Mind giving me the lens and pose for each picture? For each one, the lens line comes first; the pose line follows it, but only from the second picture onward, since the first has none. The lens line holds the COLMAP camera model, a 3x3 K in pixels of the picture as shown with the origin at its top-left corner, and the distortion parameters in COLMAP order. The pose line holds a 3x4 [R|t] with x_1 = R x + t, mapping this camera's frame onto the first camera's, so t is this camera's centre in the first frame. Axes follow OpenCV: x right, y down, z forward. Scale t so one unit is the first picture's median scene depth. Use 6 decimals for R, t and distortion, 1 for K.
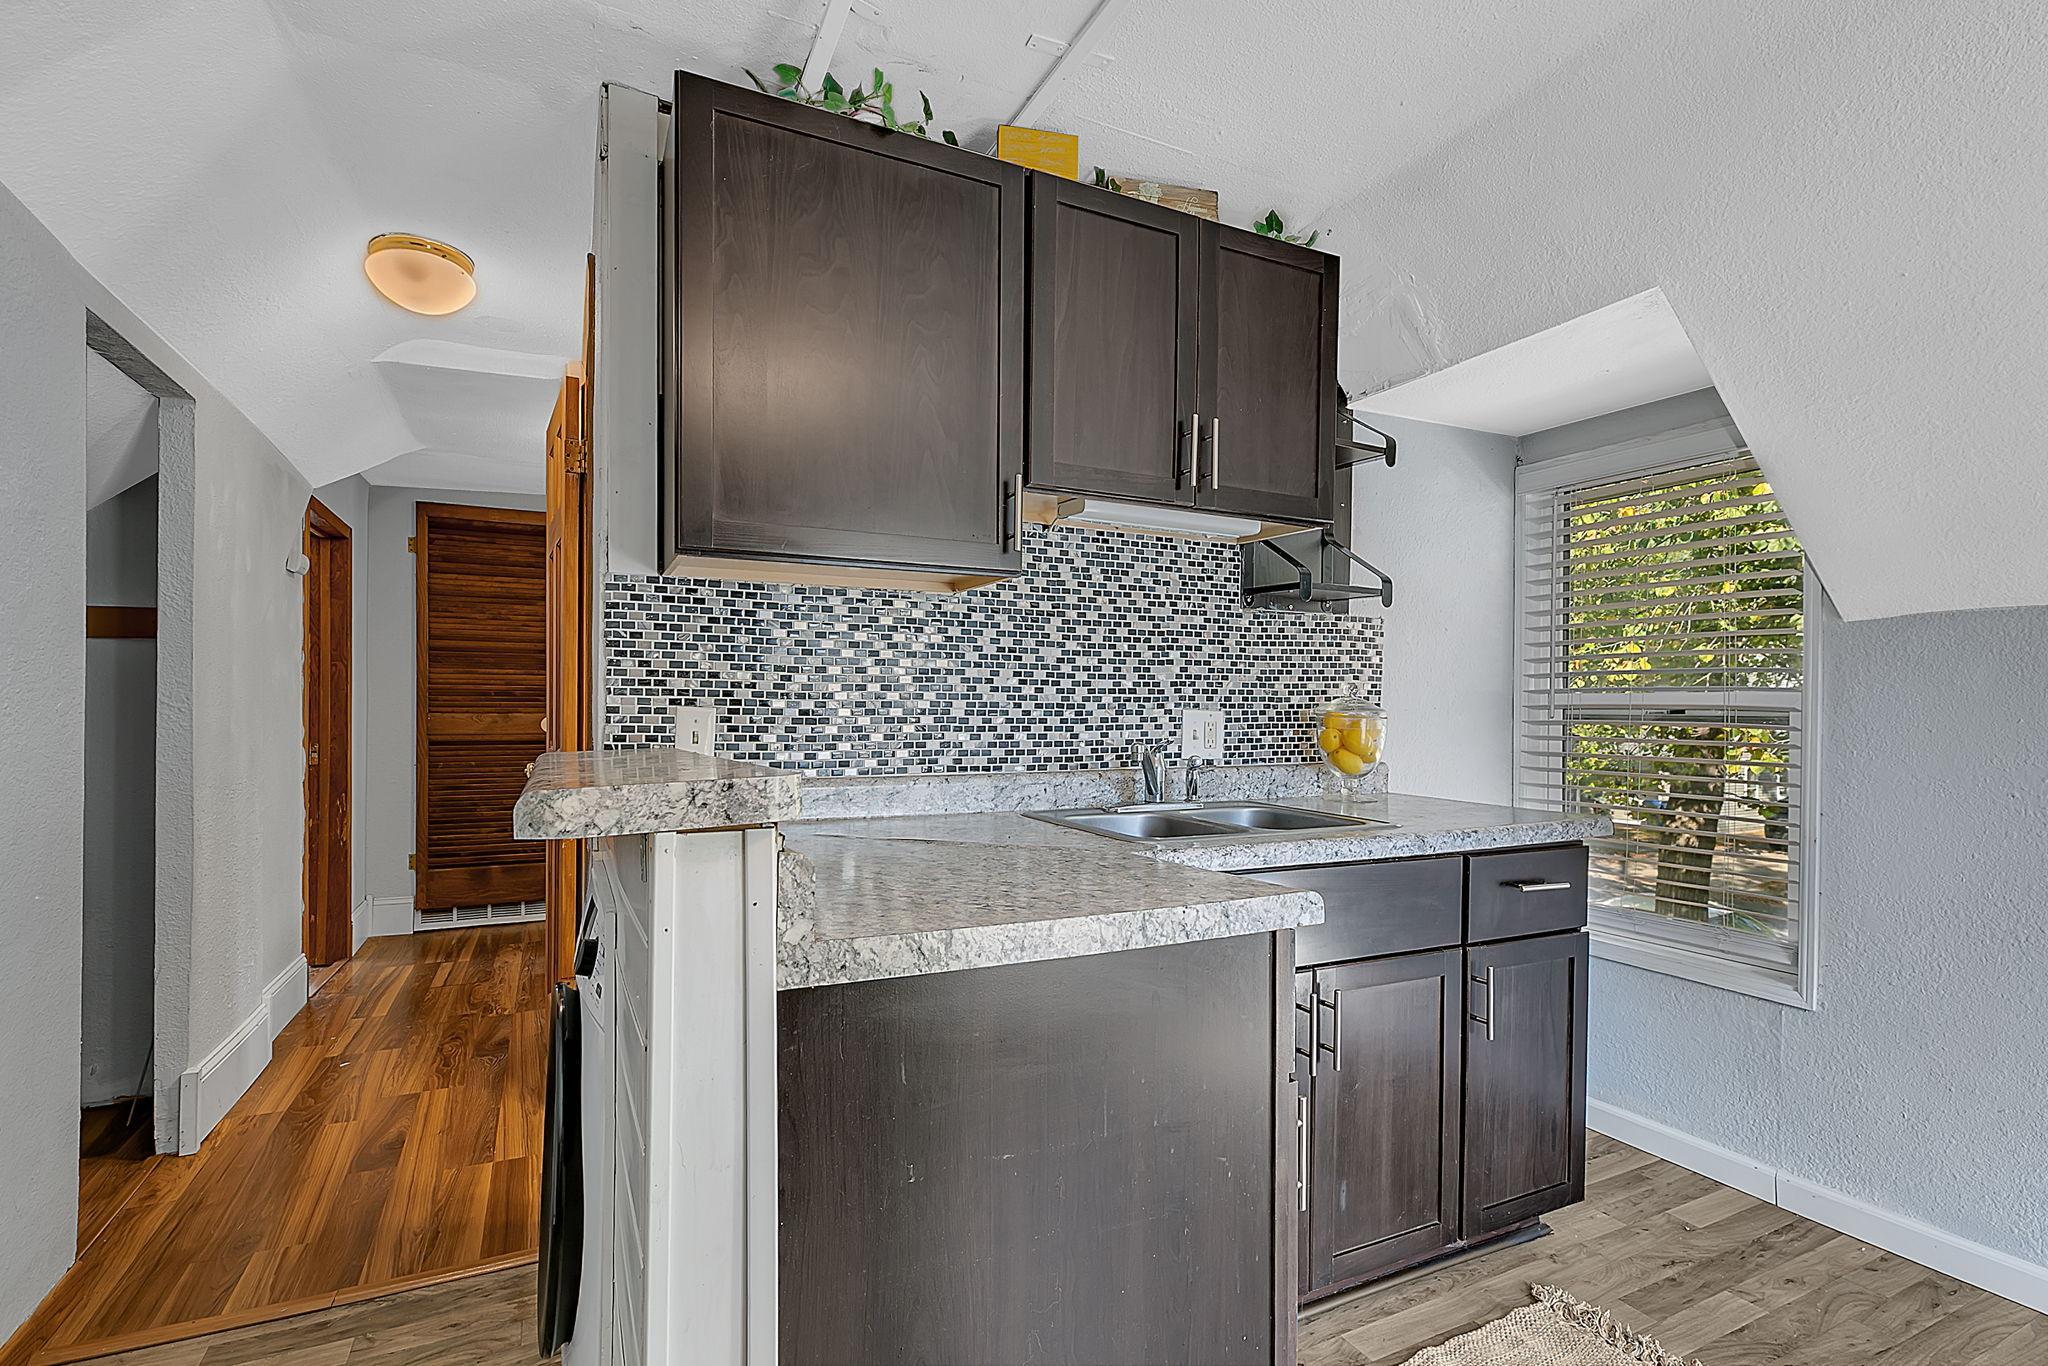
lens RADIAL K [[948.4, 0, 1034.0], [0, 948.4, 701.0], [0, 0, 1]] dist [0.001257, -0.000228]
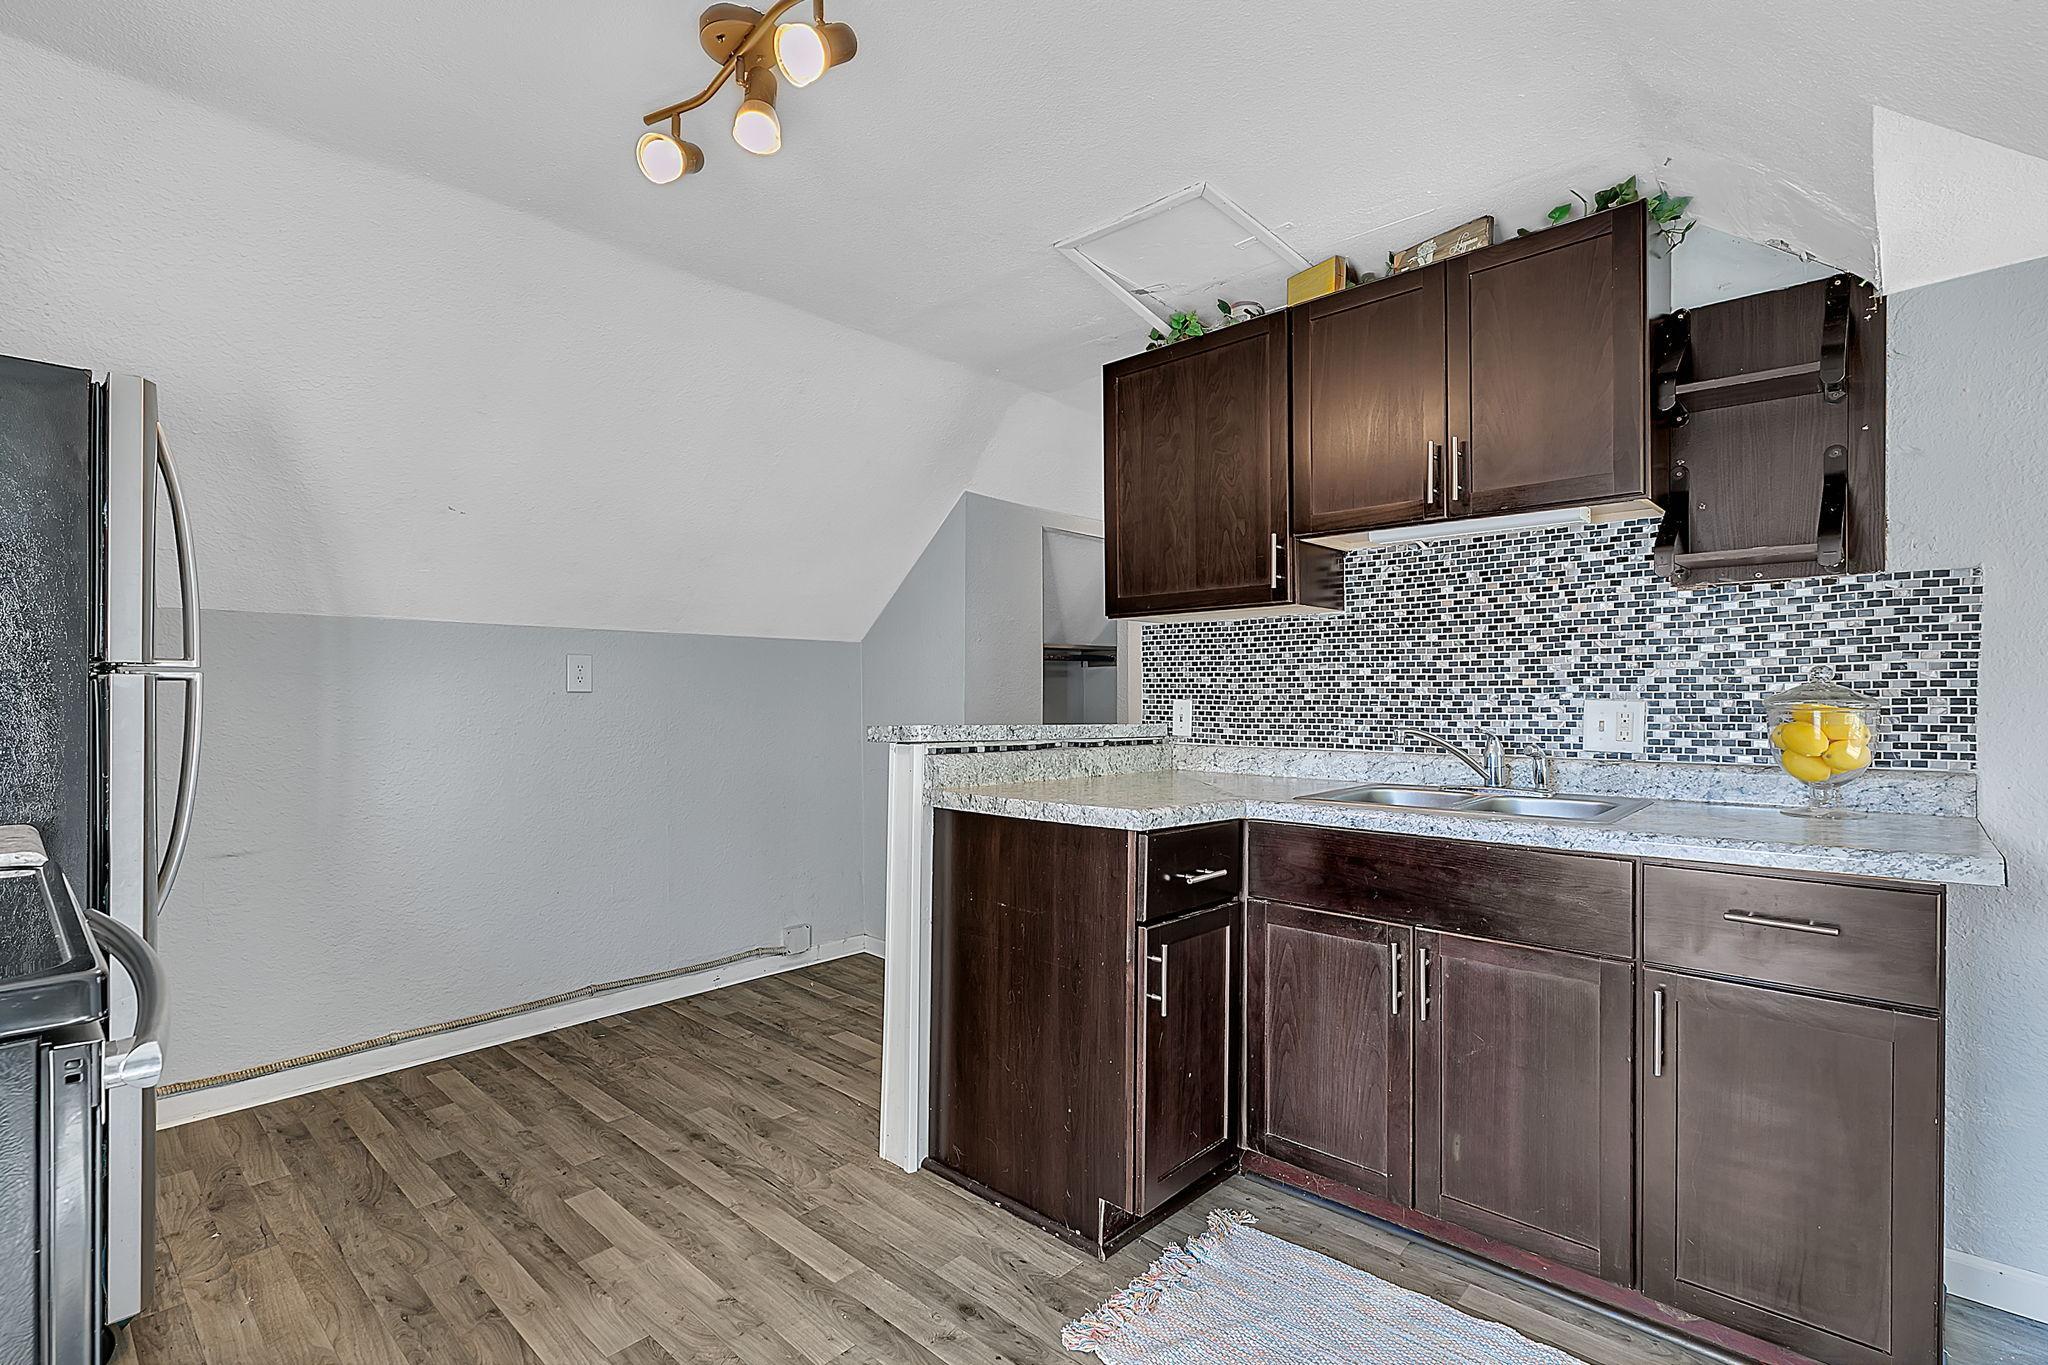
lens RADIAL K [[948.4, 0, 1025.4], [0, 948.4, 692.5], [0, 0, 1]] dist [0.001257, -0.000228]
pose [[0.348560, -0.010436, -0.937229, 0.884664], [0.011439, 0.999911, -0.006879, 0.001570], [0.937217, -0.008323, 0.348648, 0.121919]]
